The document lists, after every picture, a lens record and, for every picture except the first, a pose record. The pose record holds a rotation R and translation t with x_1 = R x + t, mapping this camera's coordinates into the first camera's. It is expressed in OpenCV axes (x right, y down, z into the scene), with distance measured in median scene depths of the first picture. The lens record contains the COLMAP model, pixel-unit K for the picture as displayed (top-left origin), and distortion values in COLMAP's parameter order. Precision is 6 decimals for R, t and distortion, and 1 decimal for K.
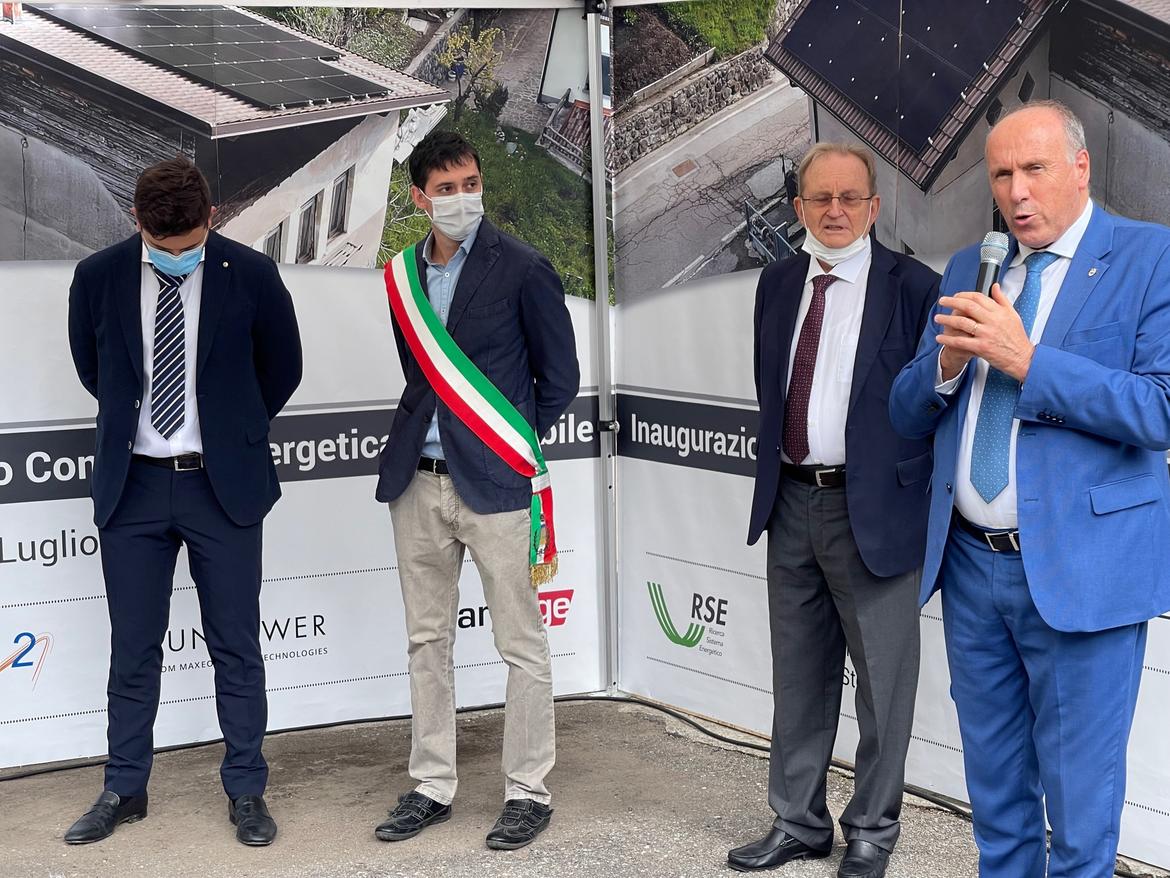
lens RADIAL K [[2181.4, 0, 589.2], [0, 2181.4, 433.1], [0, 0, 1]] dist [0.181412, 0.000000]
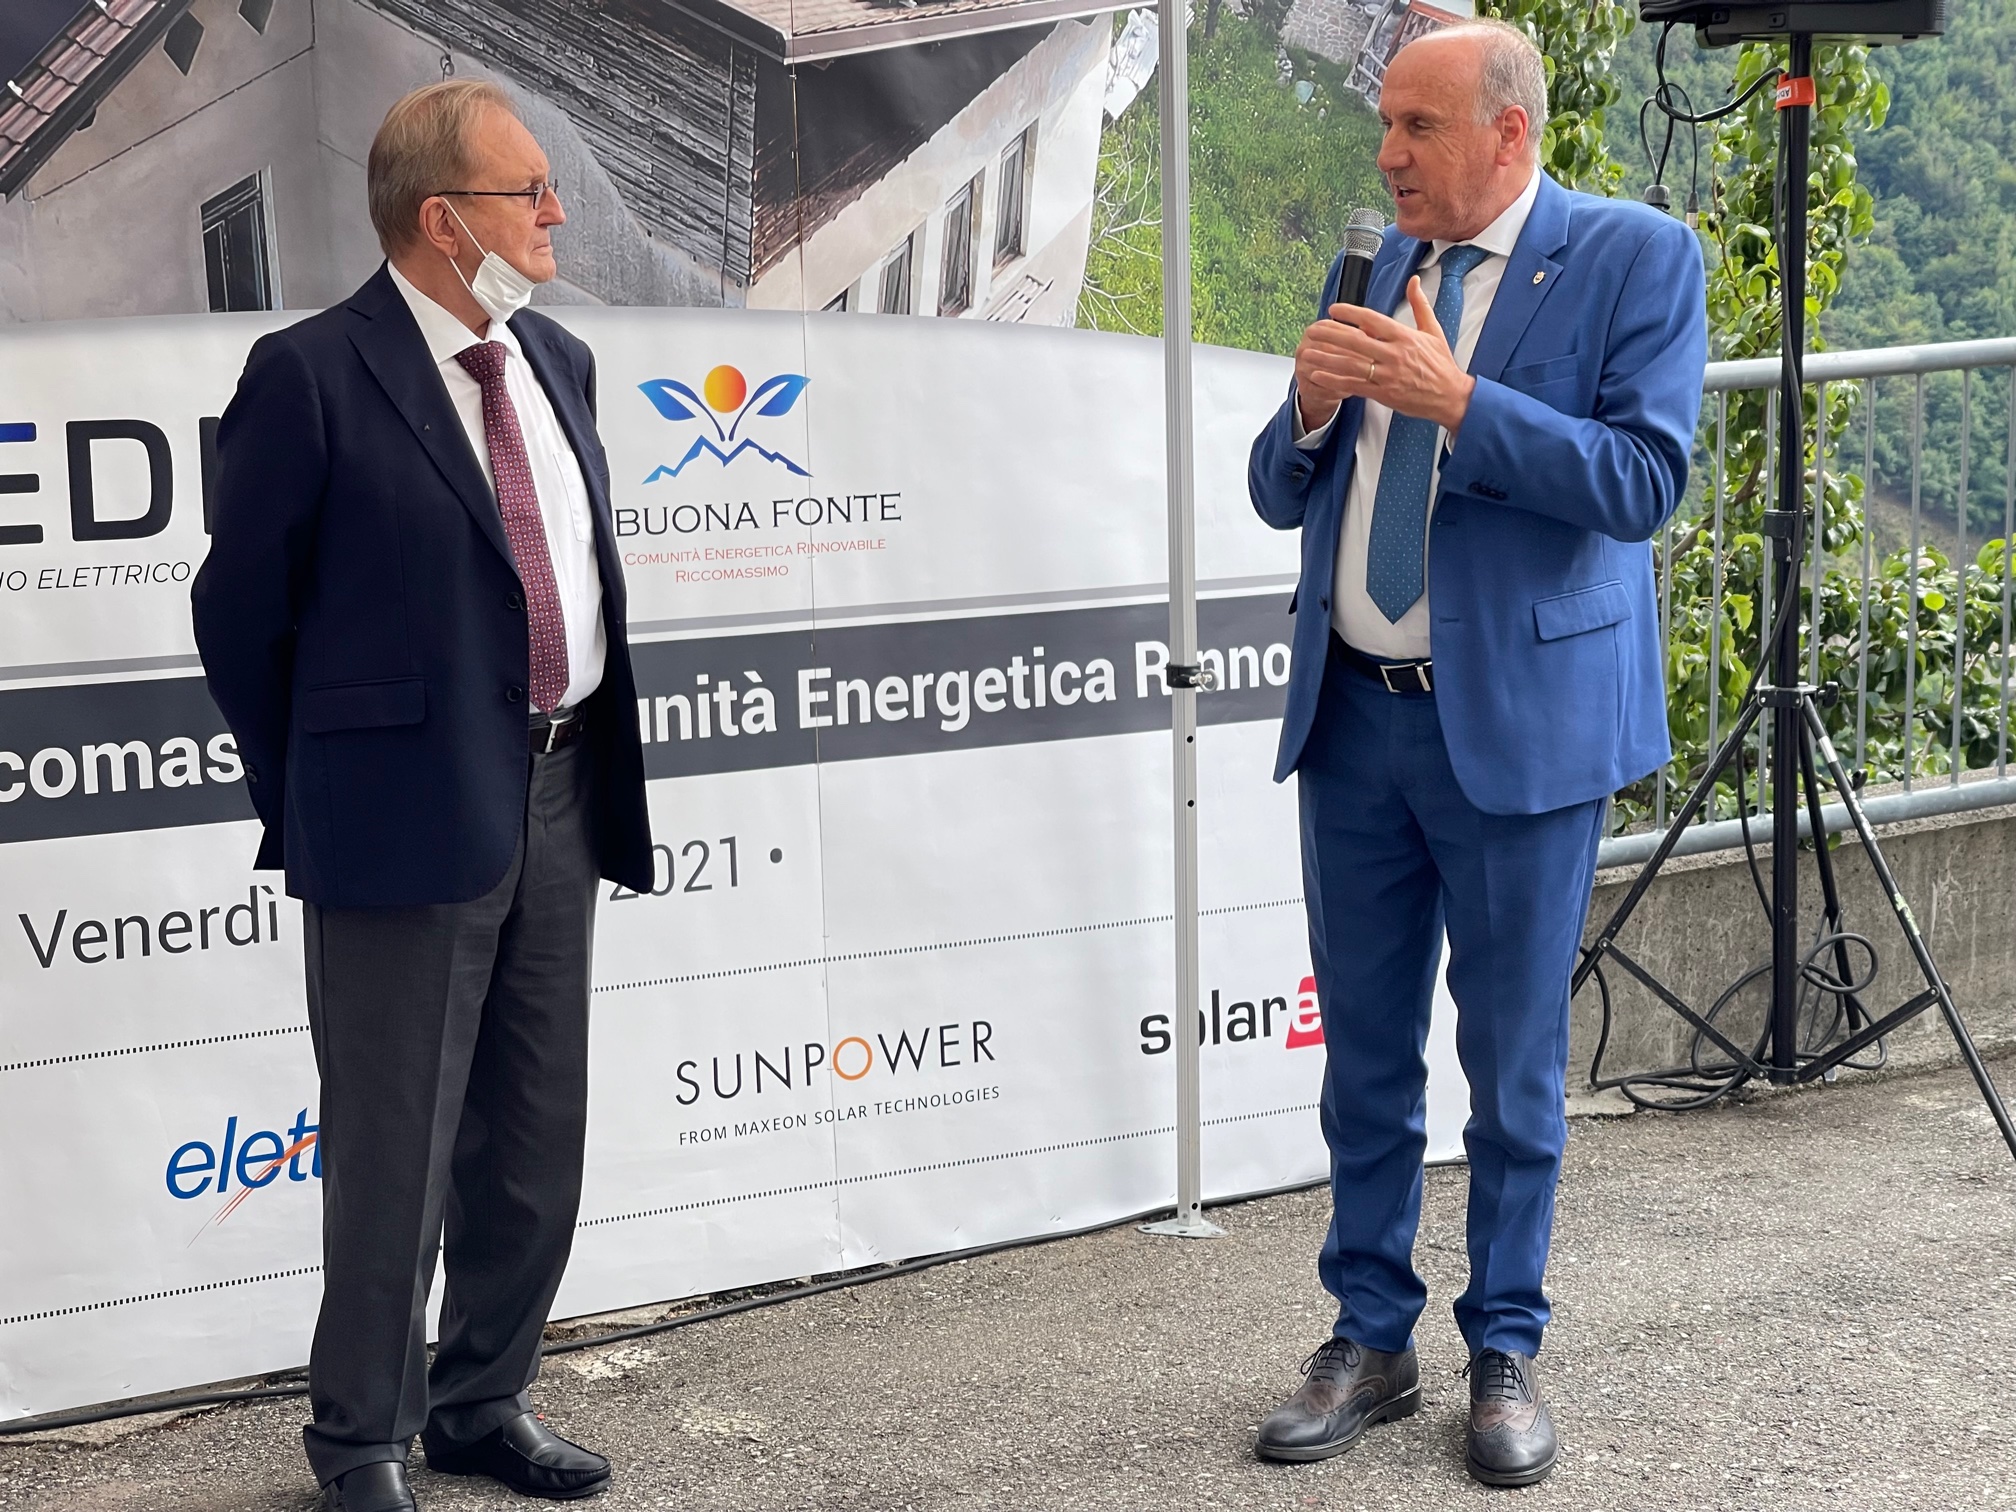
lens RADIAL K [[3758.7, 0, 1015.0], [0, 3758.7, 739.4], [0, 0, 1]] dist [0.181412, 0.000000]
pose [[0.070357, -0.129676, 0.989057, -0.724747], [0.128776, 0.984398, 0.119904, -0.067957], [-0.989175, 0.118931, 0.085958, 0.767953]]
